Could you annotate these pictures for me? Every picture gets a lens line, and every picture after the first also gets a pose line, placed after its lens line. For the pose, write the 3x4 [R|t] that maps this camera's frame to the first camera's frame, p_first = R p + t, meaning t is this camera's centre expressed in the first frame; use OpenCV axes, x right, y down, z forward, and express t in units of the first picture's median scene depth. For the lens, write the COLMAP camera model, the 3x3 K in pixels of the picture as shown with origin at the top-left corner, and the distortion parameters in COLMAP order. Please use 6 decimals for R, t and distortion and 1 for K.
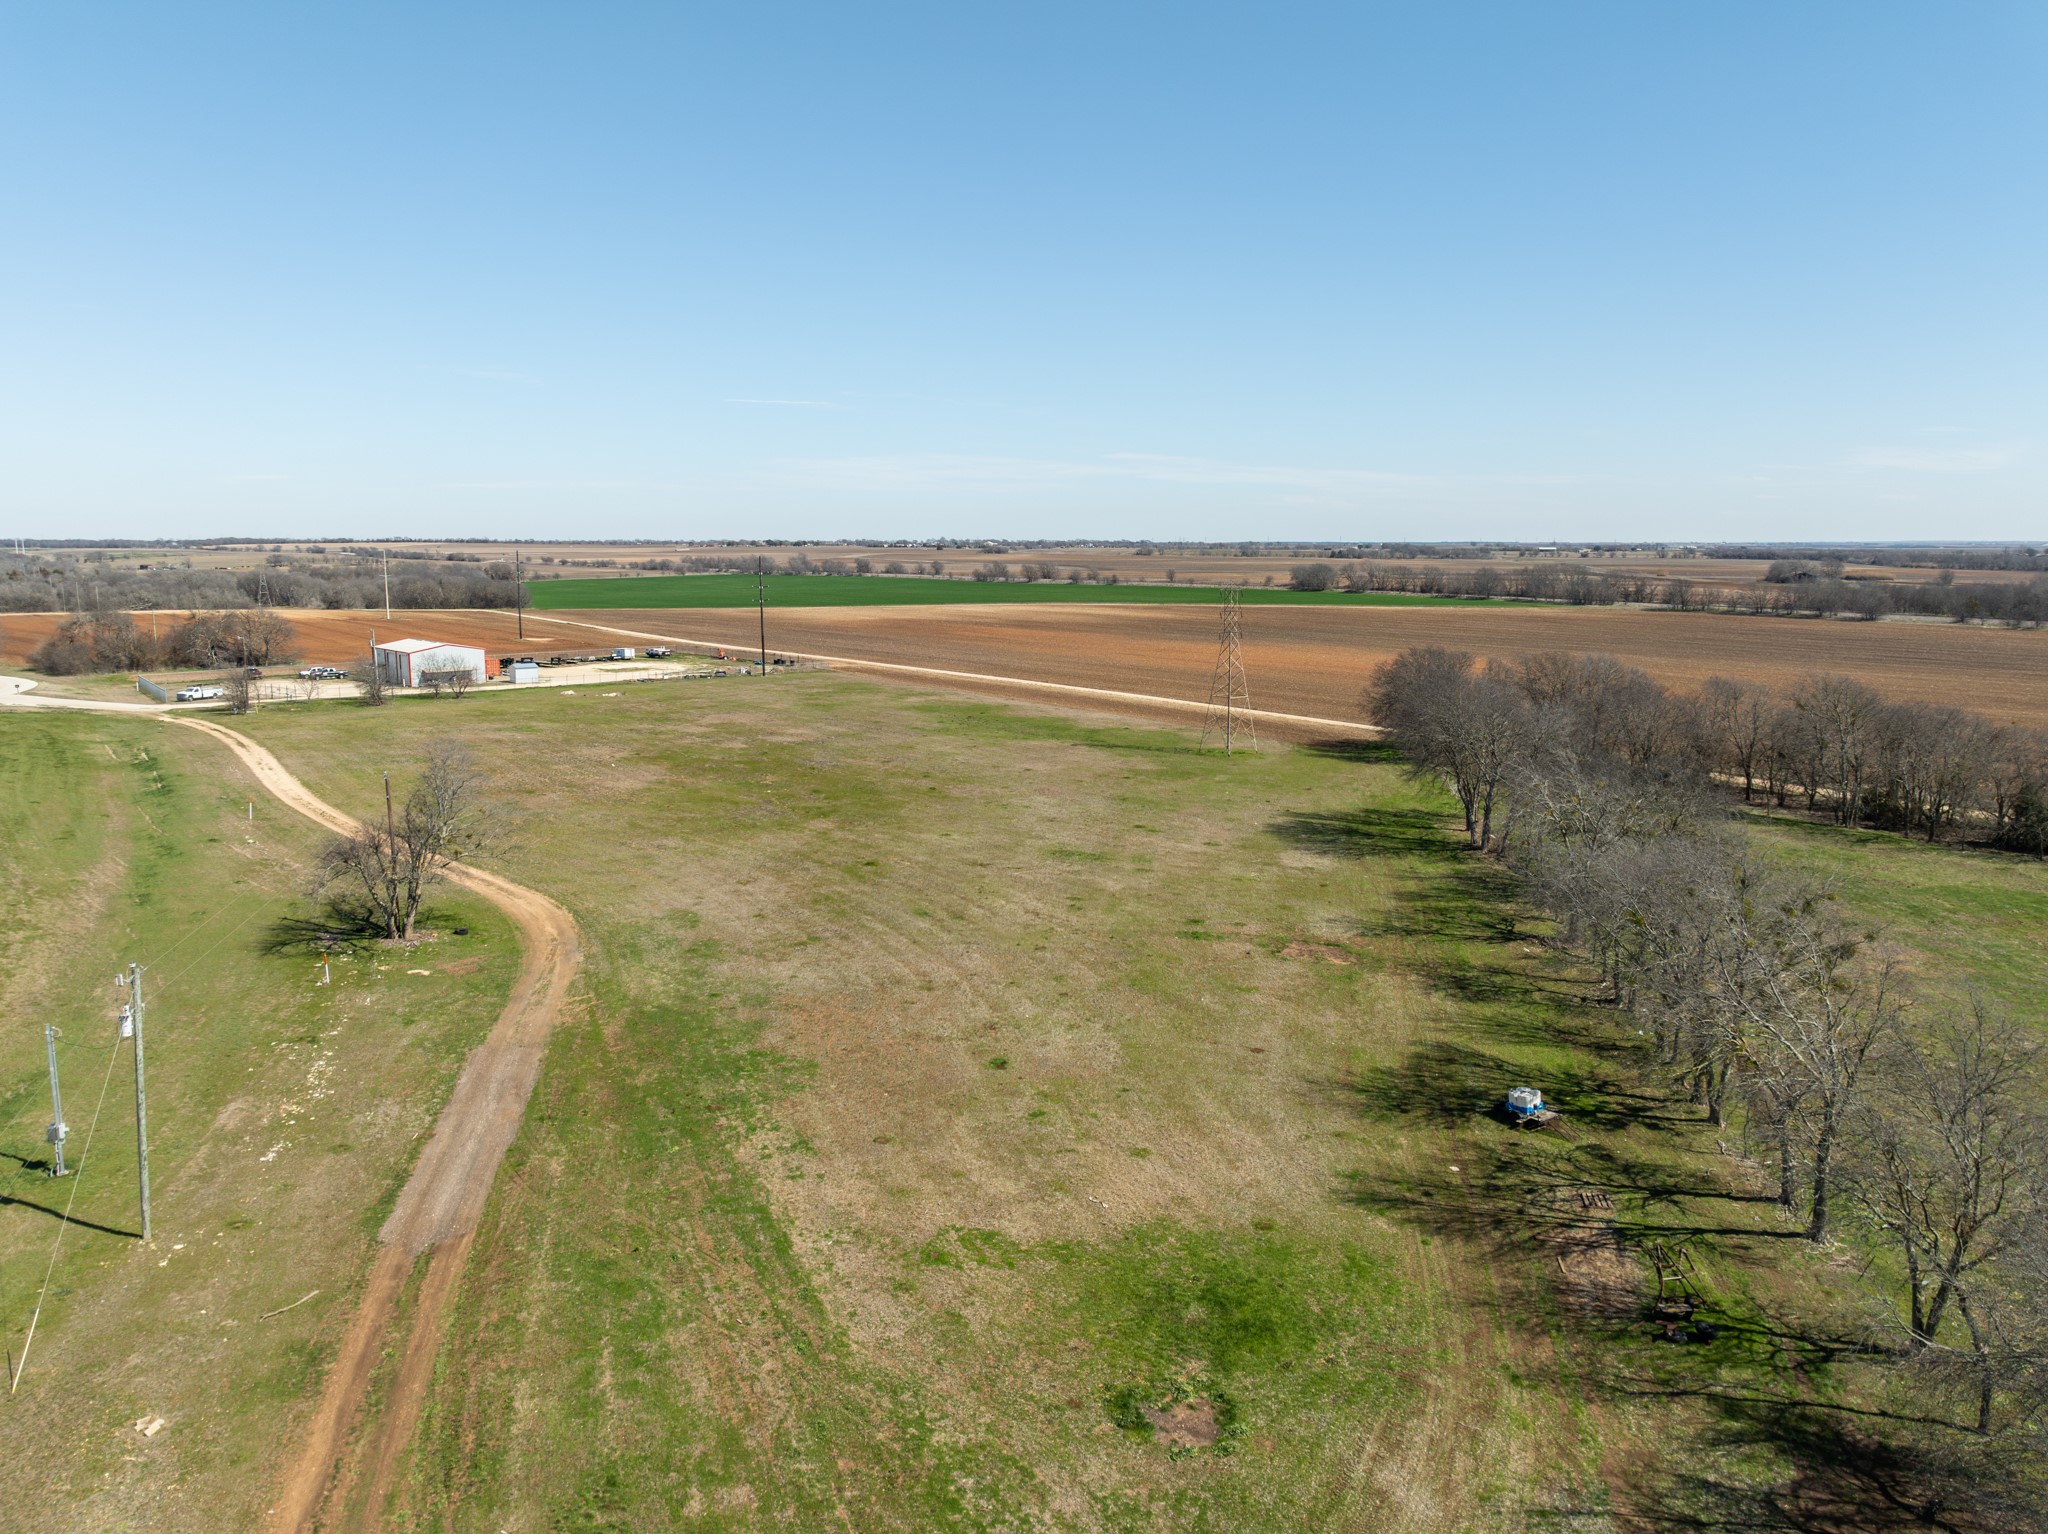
lens RADIAL K [[1459.0, 0, 1027.7], [0, 1459.0, 756.7], [0, 0, 1]] dist [-0.030132, 0.012877]
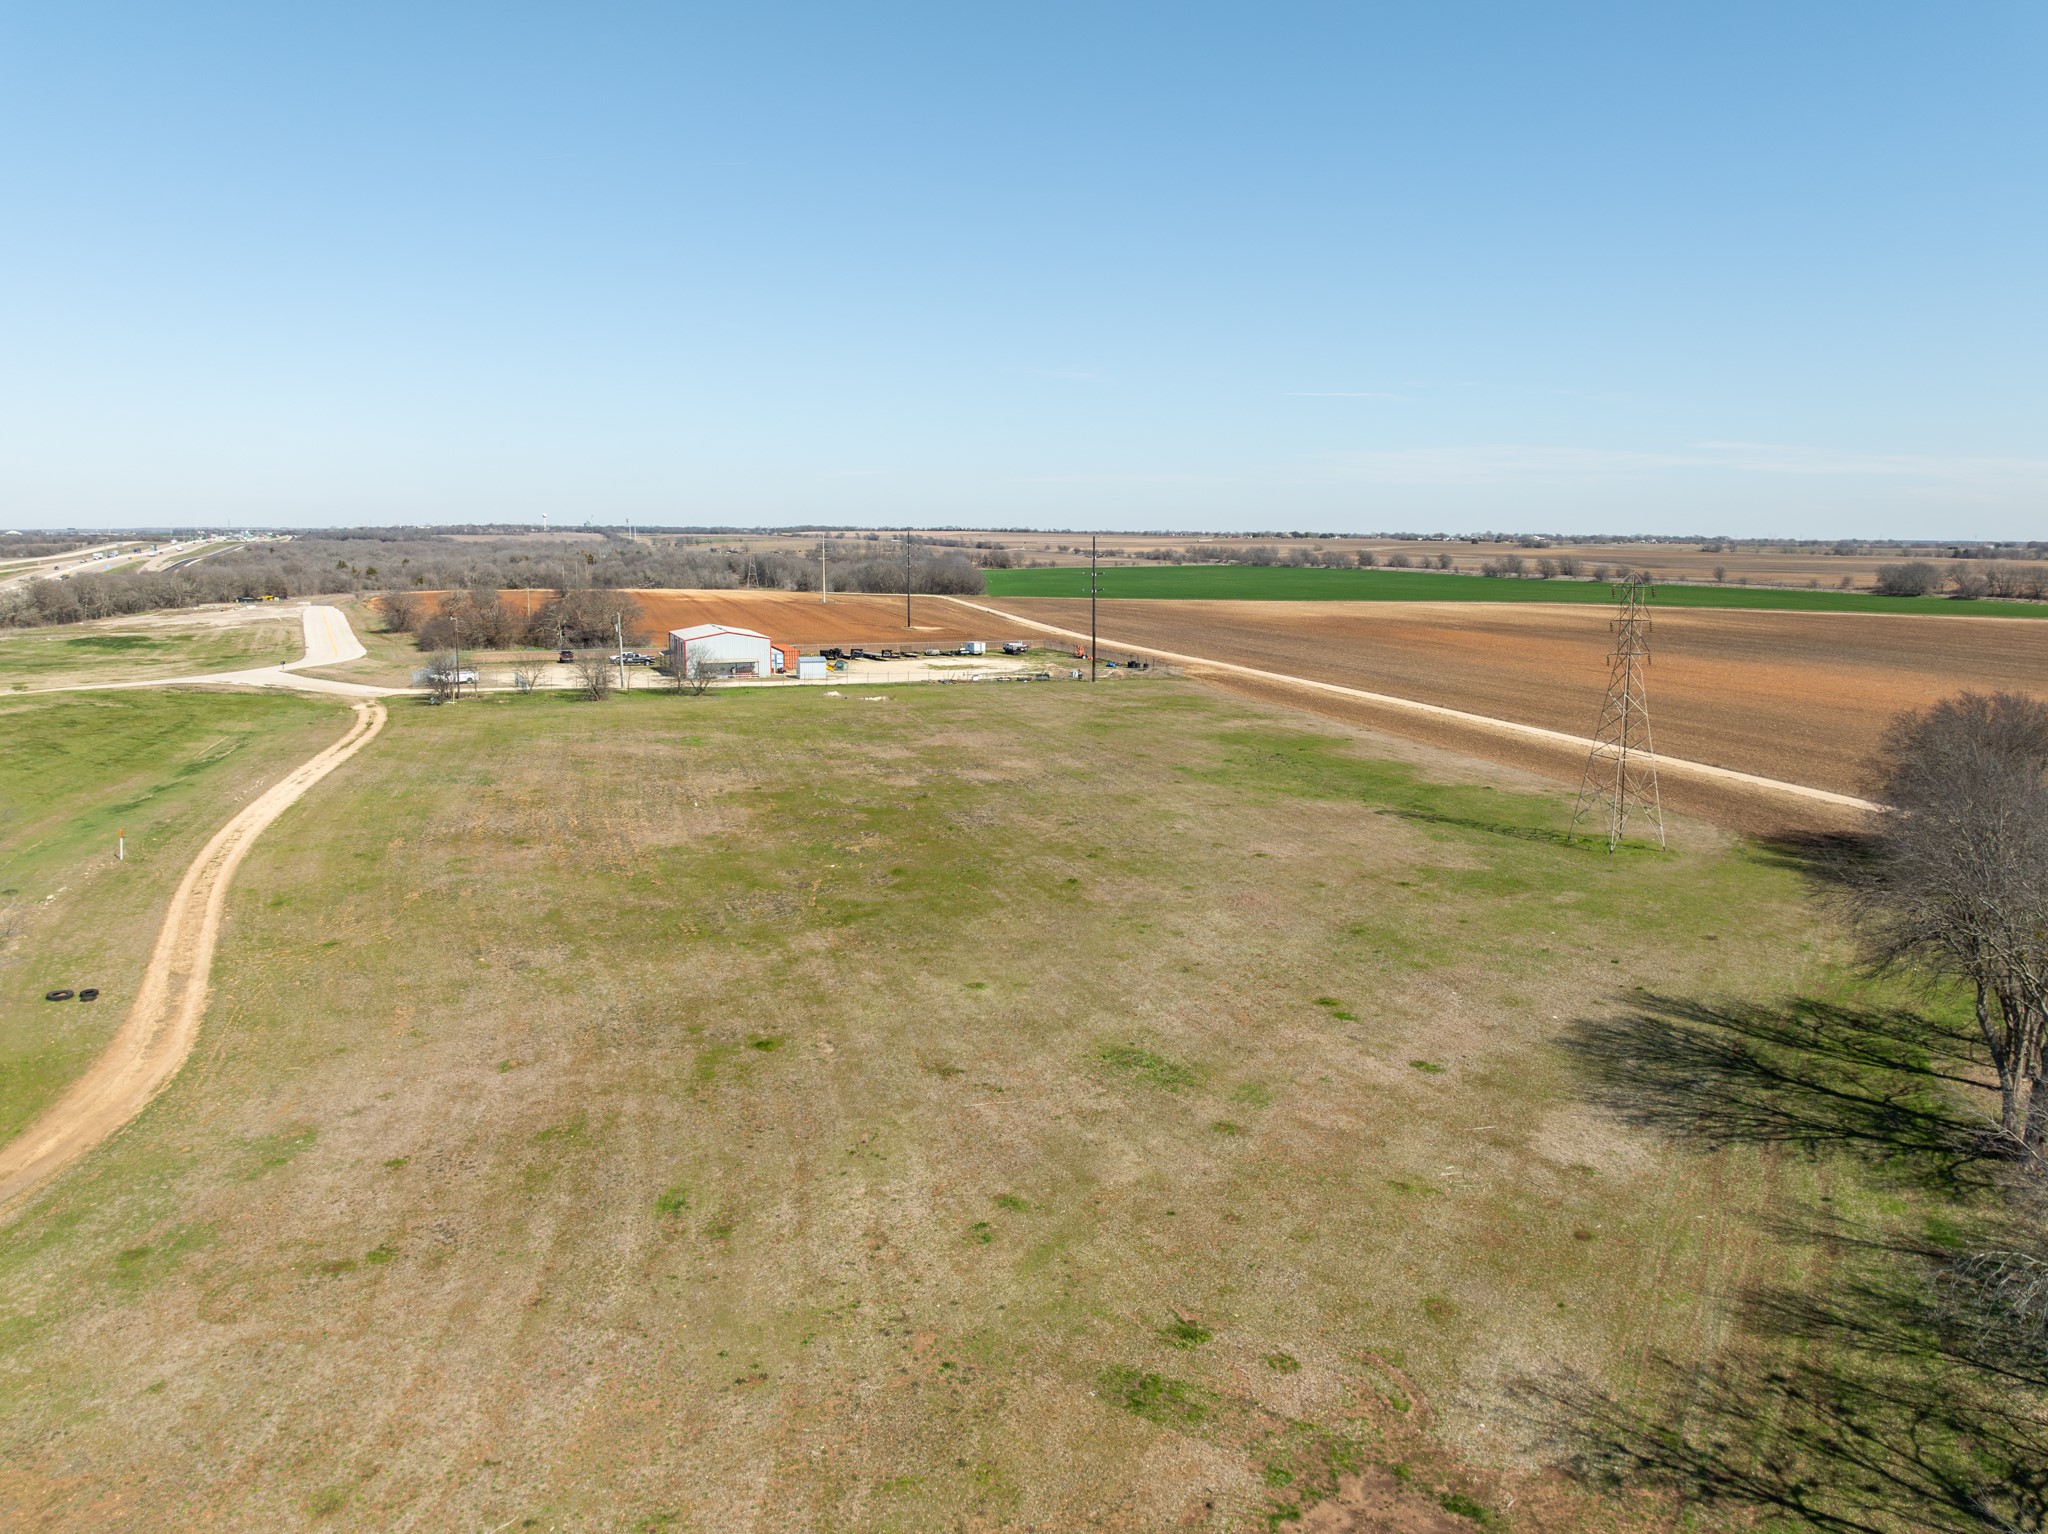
lens RADIAL K [[1459.0, 0, 1027.7], [0, 1459.0, 756.7], [0, 0, 1]] dist [-0.030132, 0.012877]
pose [[0.933013, 0.060430, -0.354733, 0.036643], [-0.058862, 0.998150, 0.015221, -0.010744], [0.354996, 0.006679, 0.934844, 0.098332]]
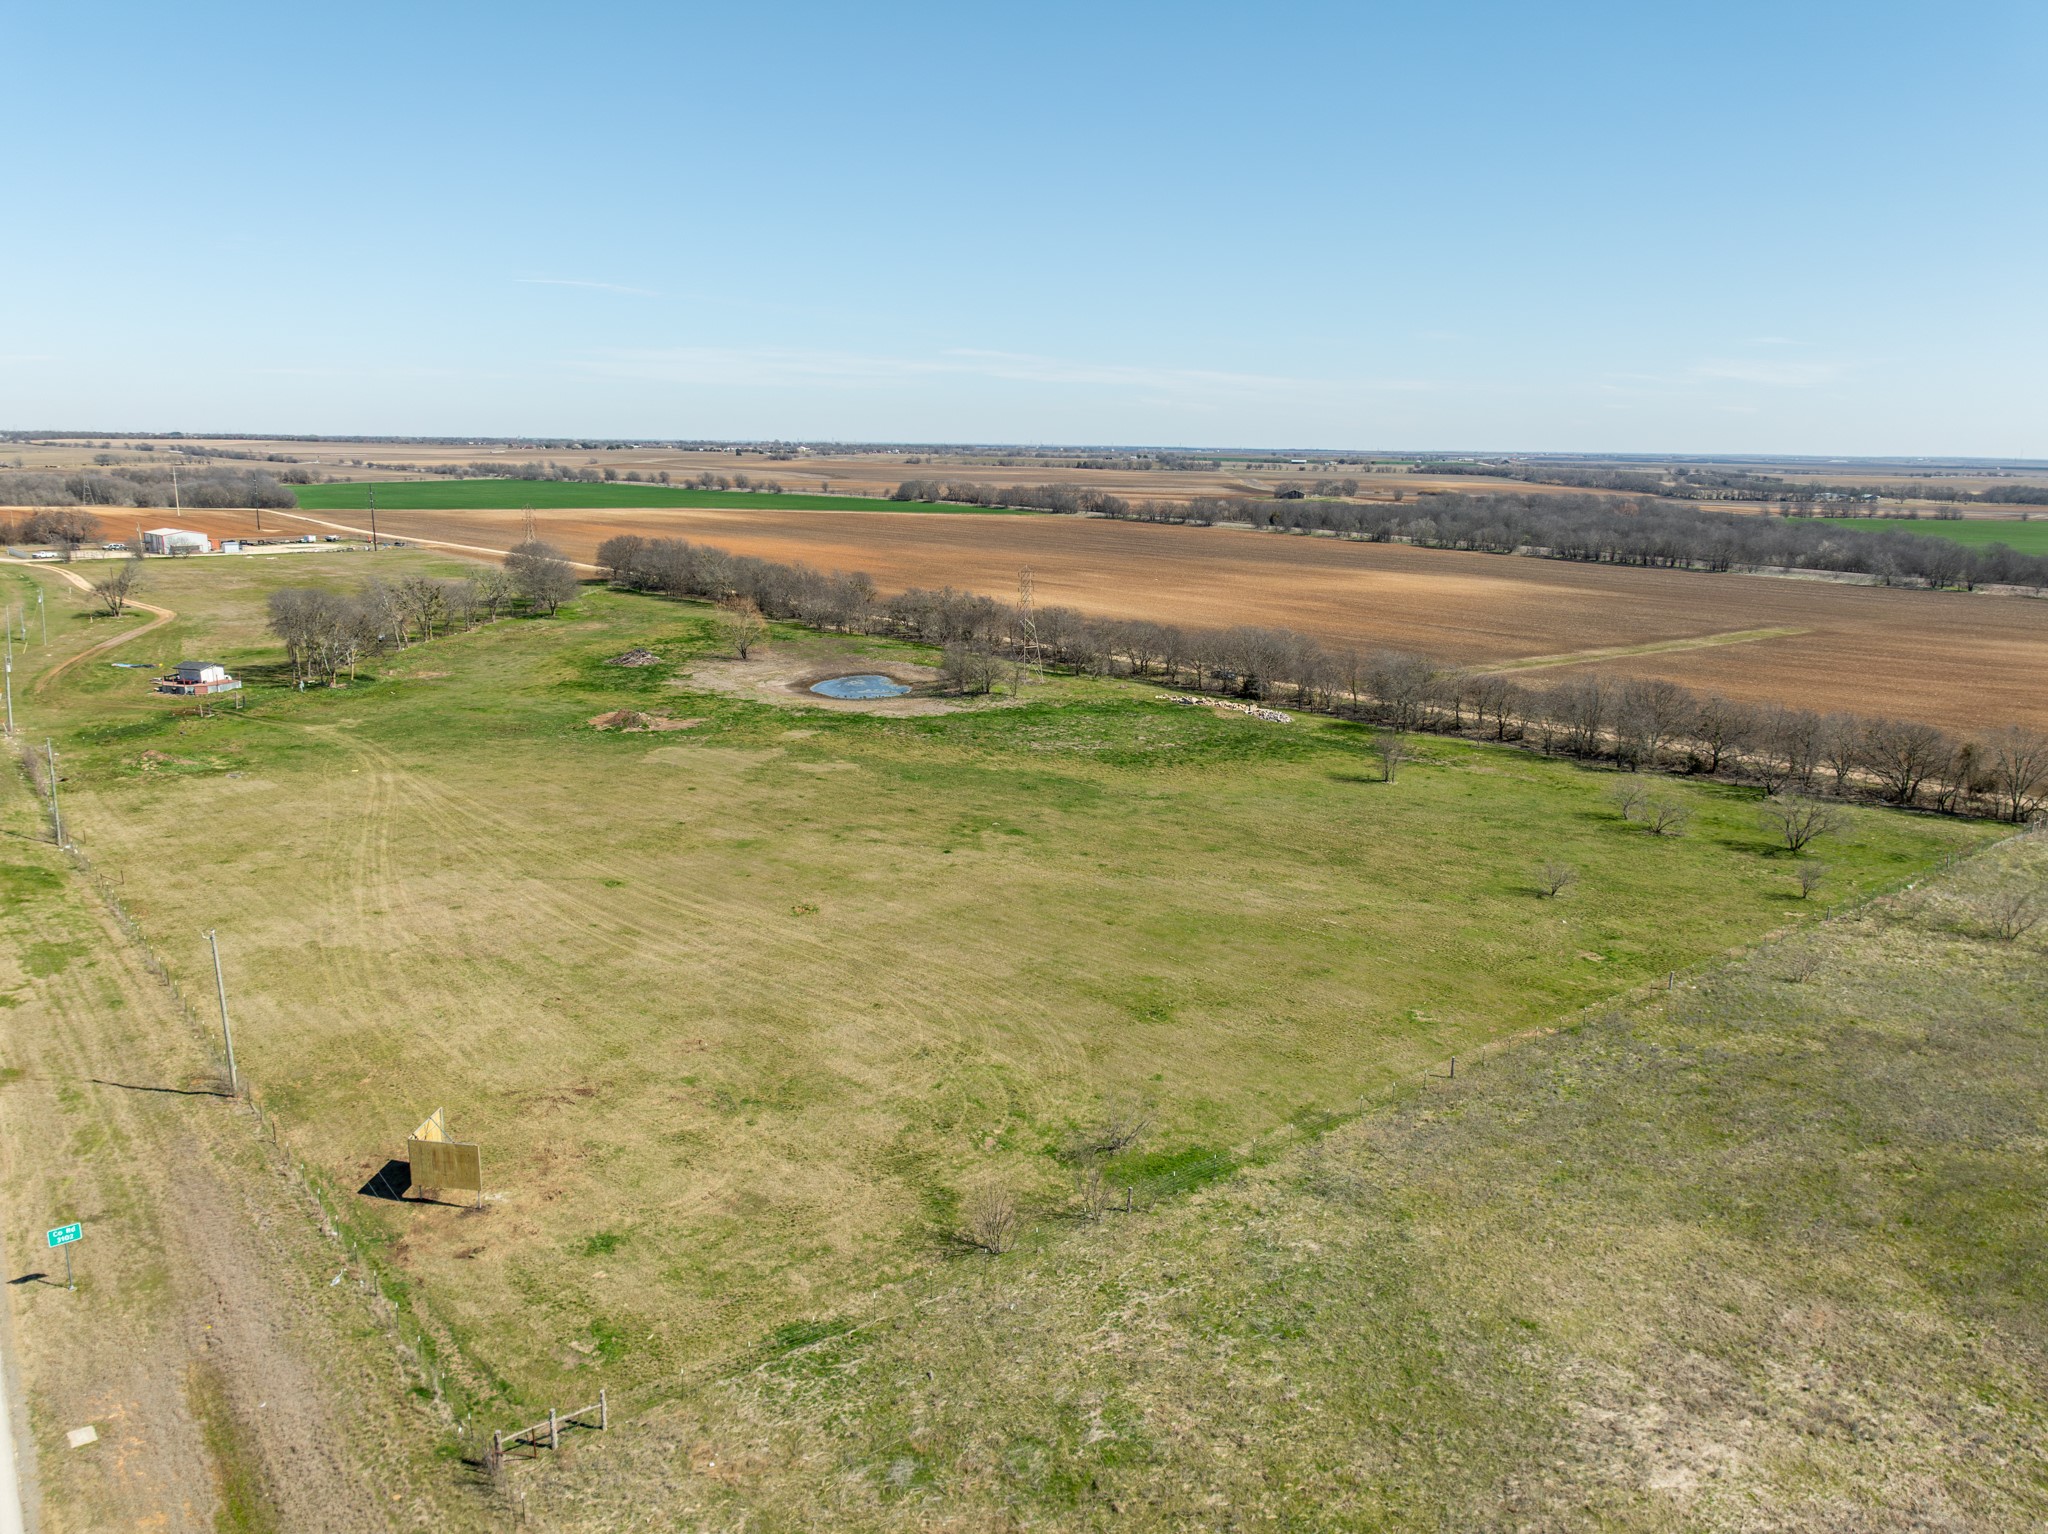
lens RADIAL K [[1425.3, 0, 1026.0], [0, 1425.3, 845.2], [0, 0, 1]] dist [-0.024193, 0.009936]
pose [[0.996484, -0.006958, 0.083500, 0.212916], [-0.003884, 0.991639, 0.128984, 0.034304], [-0.083699, -0.128855, 0.988125, -0.378877]]
